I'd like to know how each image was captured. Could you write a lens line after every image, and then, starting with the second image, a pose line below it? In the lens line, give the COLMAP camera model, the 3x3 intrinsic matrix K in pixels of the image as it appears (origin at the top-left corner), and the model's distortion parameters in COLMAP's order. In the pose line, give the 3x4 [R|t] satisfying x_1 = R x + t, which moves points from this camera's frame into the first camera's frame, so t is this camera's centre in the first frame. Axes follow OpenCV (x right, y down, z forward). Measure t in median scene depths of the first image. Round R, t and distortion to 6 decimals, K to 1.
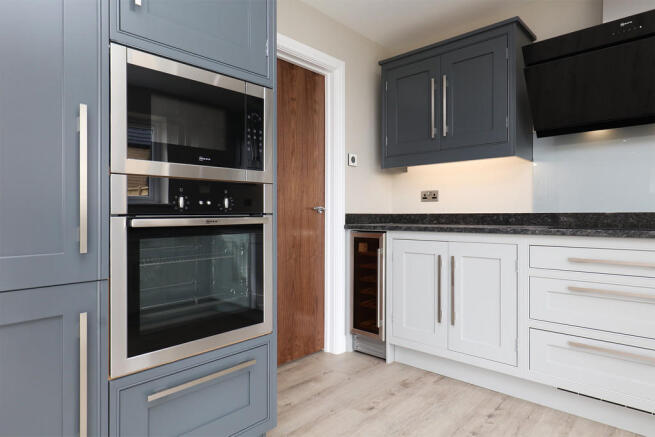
lens RADIAL K [[379.9, 0, 324.0], [0, 379.9, 213.3], [0, 0, 1]] dist [-0.002069, -0.001170]
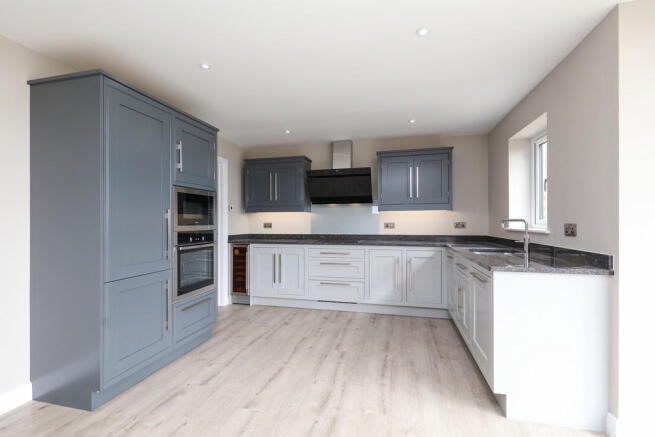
lens RADIAL K [[303.1, 0, 323.3], [0, 303.1, 219.5], [0, 0, 1]] dist [0.002413, -0.000180]
pose [[0.874088, 0.002008, 0.485763, -0.311702], [-0.000739, 0.999996, -0.002805, -0.087537], [-0.485767, 0.002093, 0.874086, -0.709148]]
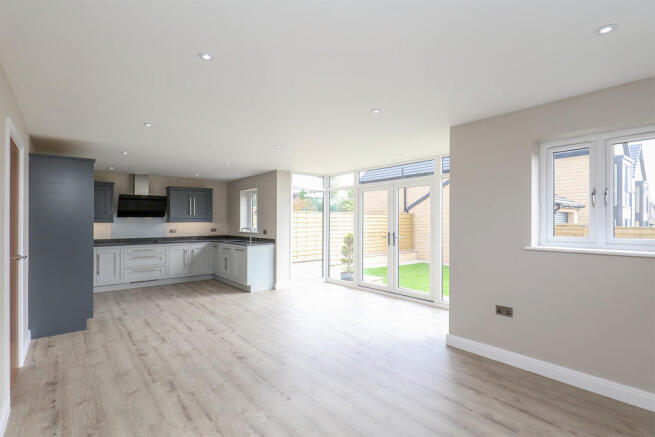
lens RADIAL K [[318.0, 0, 326.2], [0, 318.0, 219.8], [0, 0, 1]] dist [-0.002297, -0.000130]
pose [[0.126795, 0.005564, 0.991913, -1.911148], [-0.000289, 0.999984, -0.005572, -0.148858], [-0.991929, 0.000420, 0.126795, -1.161110]]
